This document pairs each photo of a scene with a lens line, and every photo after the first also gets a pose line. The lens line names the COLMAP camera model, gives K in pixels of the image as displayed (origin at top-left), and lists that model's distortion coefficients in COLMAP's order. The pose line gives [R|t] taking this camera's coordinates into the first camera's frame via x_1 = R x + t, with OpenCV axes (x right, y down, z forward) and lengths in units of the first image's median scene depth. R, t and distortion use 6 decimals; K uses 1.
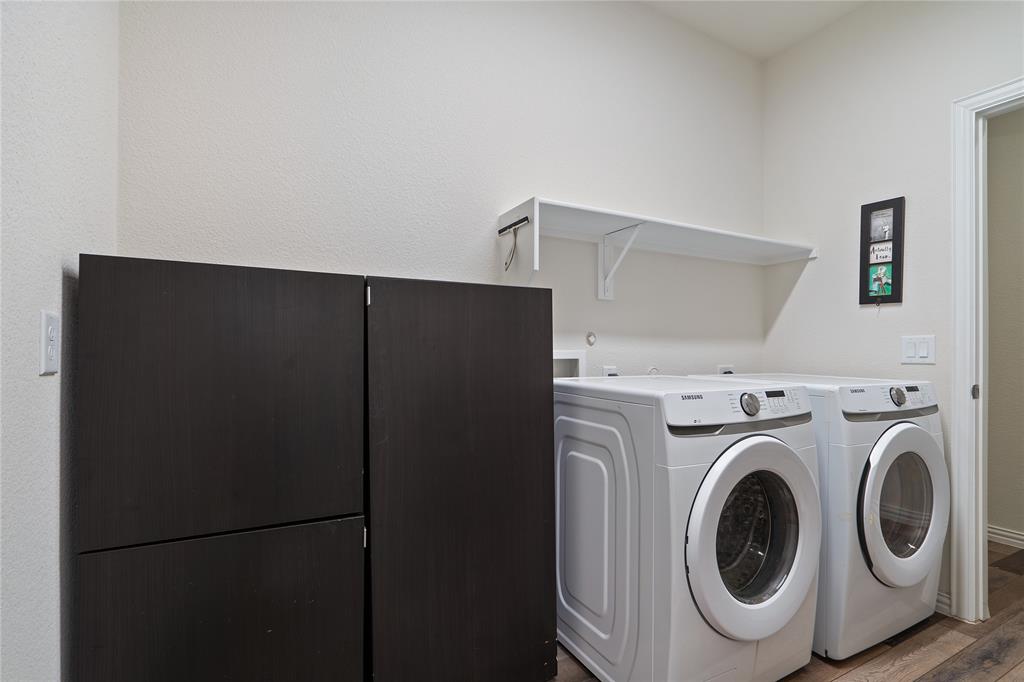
lens RADIAL K [[476.0, 0, 510.8], [0, 476.0, 346.1], [0, 0, 1]] dist [-0.000821, -0.000136]
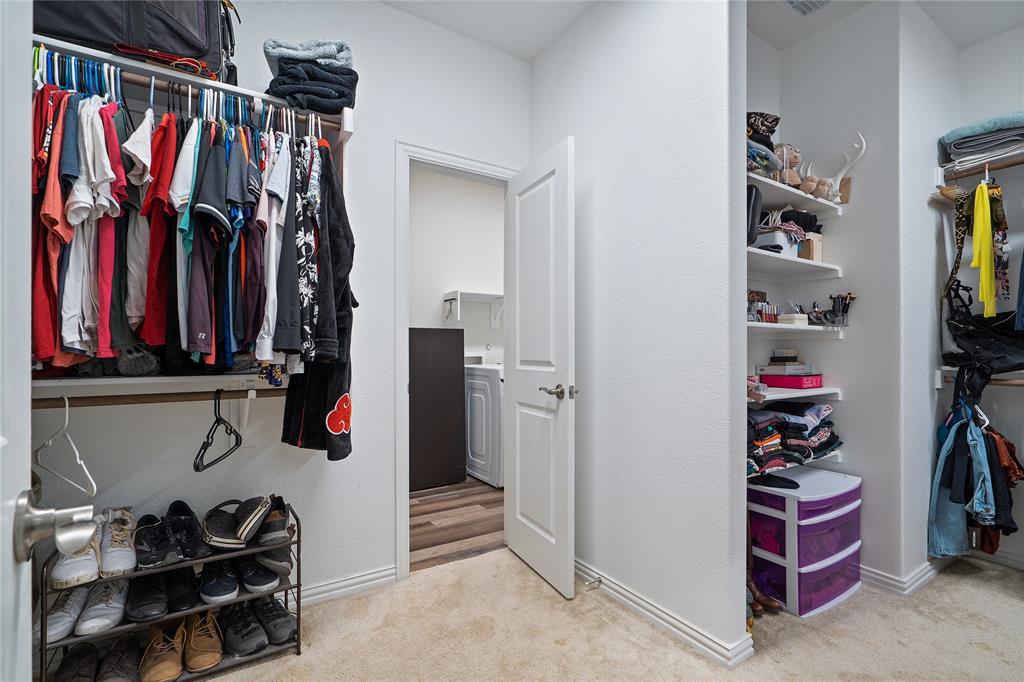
lens RADIAL K [[476.0, 0, 514.3], [0, 476.0, 343.0], [0, 0, 1]] dist [-0.000821, -0.000136]
pose [[0.996075, 0.001313, 0.088504, 0.118374], [-0.001081, 0.999996, -0.002677, -0.034162], [-0.088507, 0.002570, 0.996072, -1.418202]]
